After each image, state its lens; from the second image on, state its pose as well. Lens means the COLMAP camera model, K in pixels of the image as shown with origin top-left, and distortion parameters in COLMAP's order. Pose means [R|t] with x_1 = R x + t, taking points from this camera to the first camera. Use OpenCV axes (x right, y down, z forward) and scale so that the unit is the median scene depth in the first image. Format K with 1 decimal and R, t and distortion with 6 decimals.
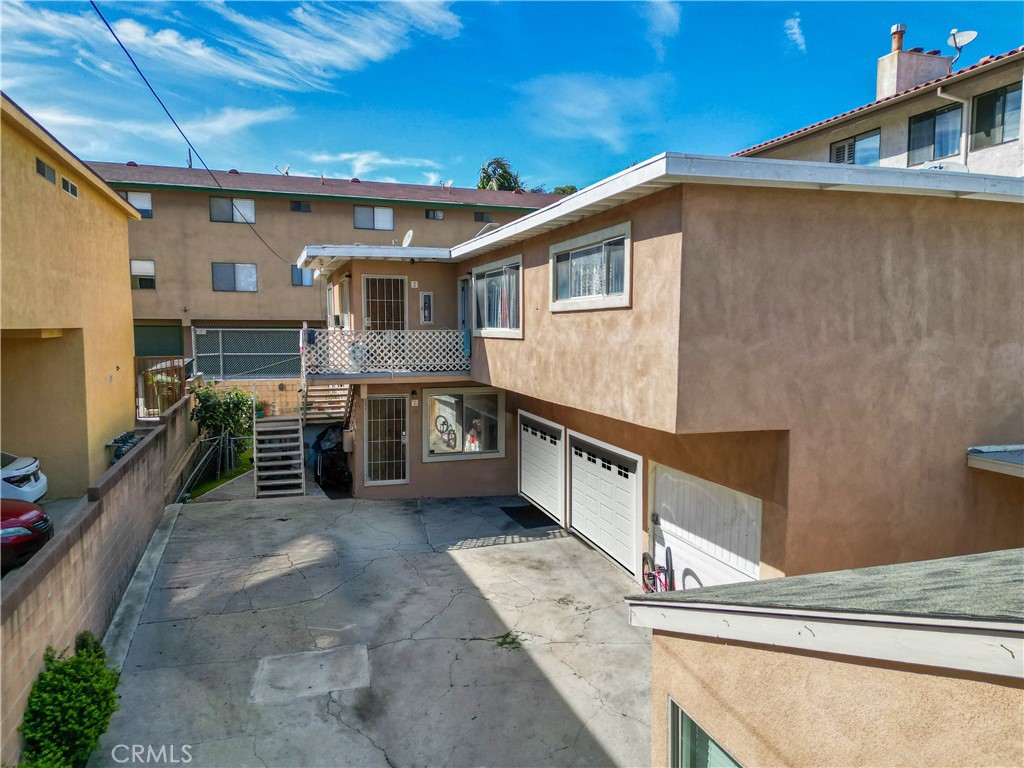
lens RADIAL K [[717.0, 0, 518.8], [0, 717.0, 386.7], [0, 0, 1]] dist [0.057620, -0.042728]
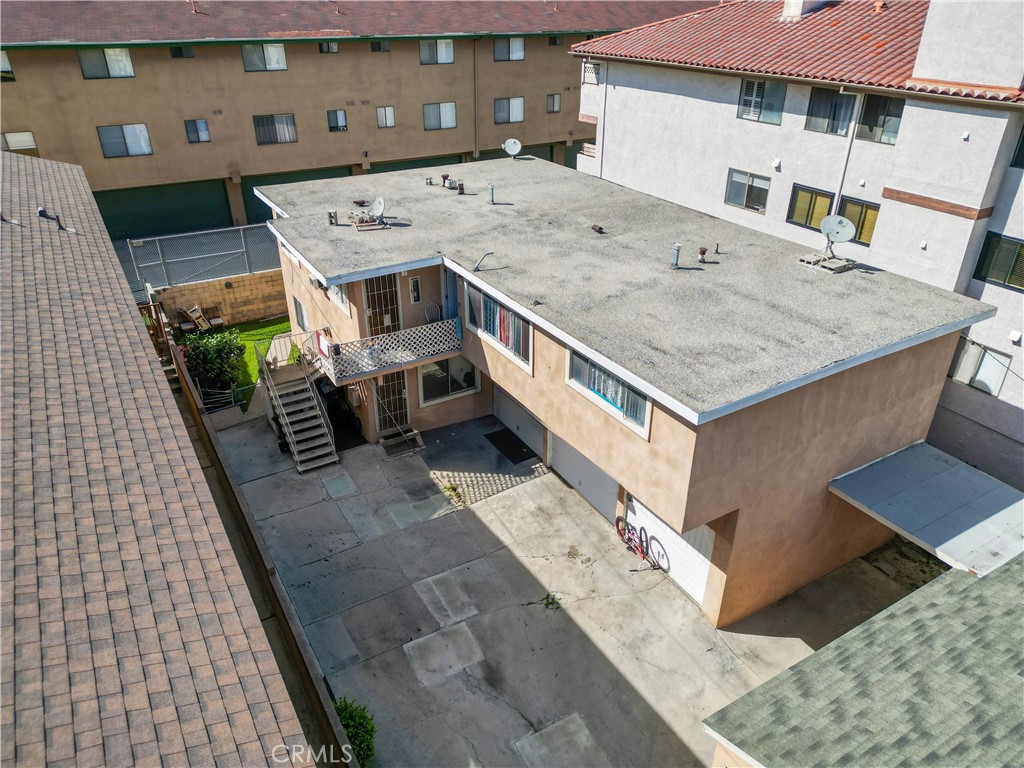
lens RADIAL K [[717.0, 0, 516.5], [0, 717.0, 384.6], [0, 0, 1]] dist [0.057620, -0.042728]
pose [[0.976249, -0.101972, 0.191156, -0.229455], [0.014696, 0.911447, 0.411156, -0.494865], [-0.216155, -0.398581, 0.891297, -0.140585]]
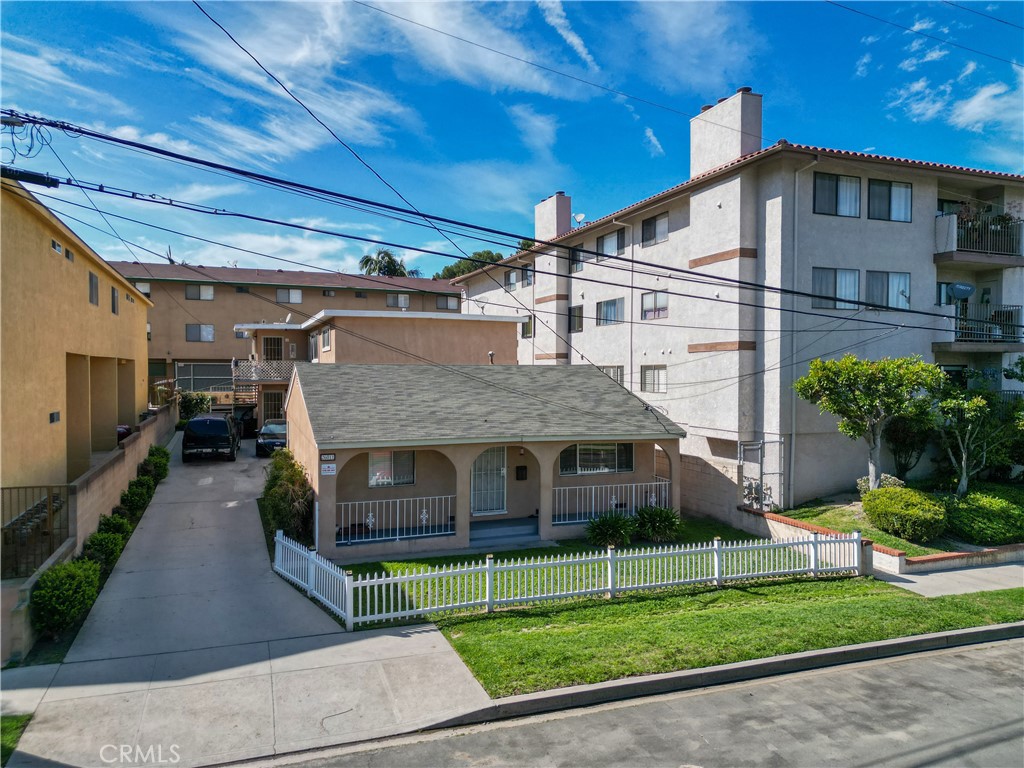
lens RADIAL K [[717.0, 0, 522.0], [0, 717.0, 384.3], [0, 0, 1]] dist [0.057620, -0.042728]
pose [[0.998509, -0.002608, 0.054532, 0.492026], [0.006160, 0.997862, -0.065067, 0.151679], [-0.054245, 0.065305, 0.996390, -1.335035]]
